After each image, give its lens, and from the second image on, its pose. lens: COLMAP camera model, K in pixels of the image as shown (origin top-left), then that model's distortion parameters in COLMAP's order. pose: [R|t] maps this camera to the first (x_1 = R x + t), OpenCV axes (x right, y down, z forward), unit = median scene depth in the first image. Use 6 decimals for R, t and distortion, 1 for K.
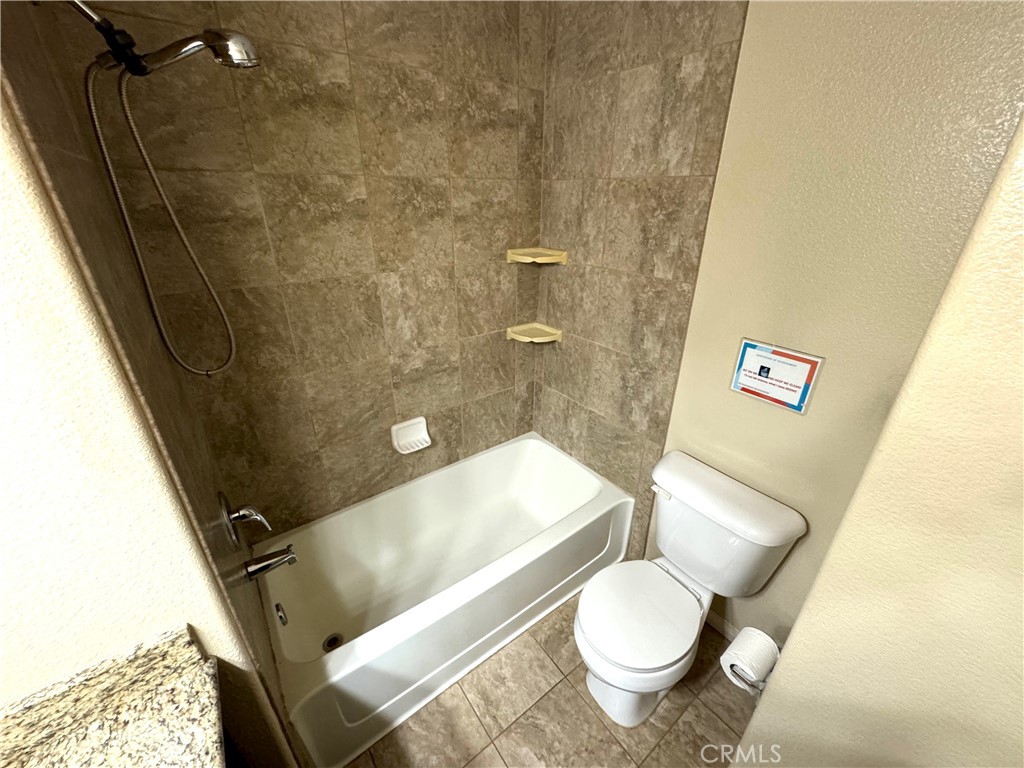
lens RADIAL K [[409.4, 0, 509.1], [0, 409.4, 384.7], [0, 0, 1]] dist [-0.000231, -0.000016]
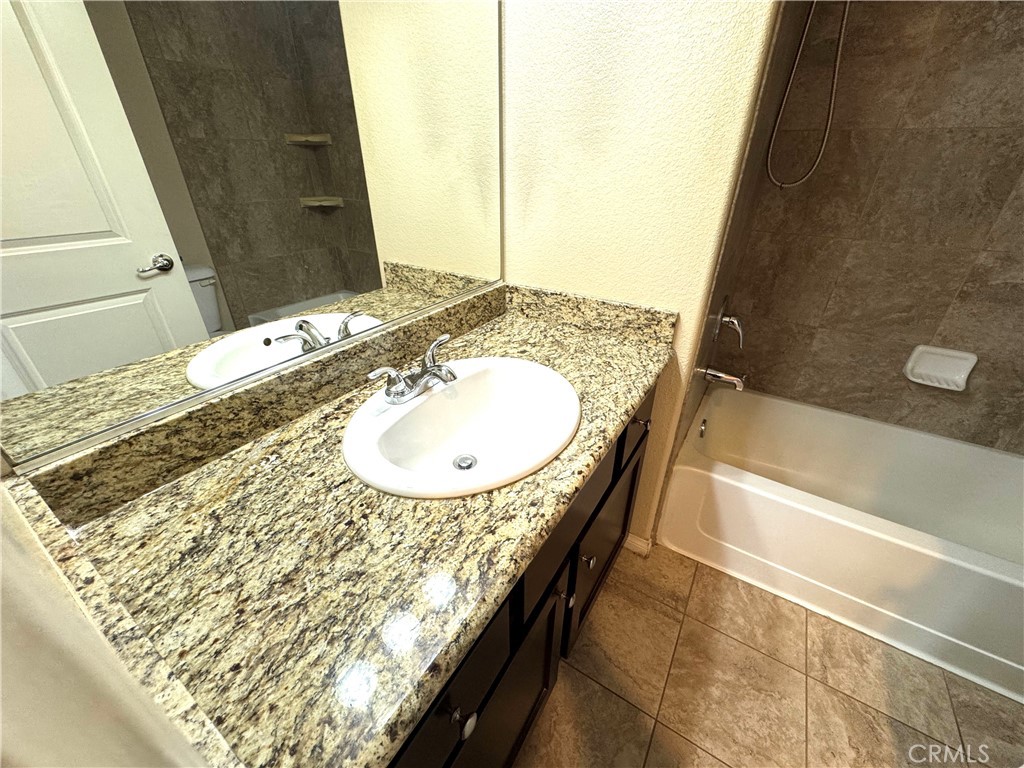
lens RADIAL K [[409.4, 0, 513.8], [0, 409.4, 383.0], [0, 0, 1]] dist [-0.000231, -0.000016]
pose [[0.360484, 0.453181, -0.815278, 0.139642], [-0.407635, 0.862701, 0.299301, 0.293686], [0.838979, 0.224443, 0.495722, -0.068781]]
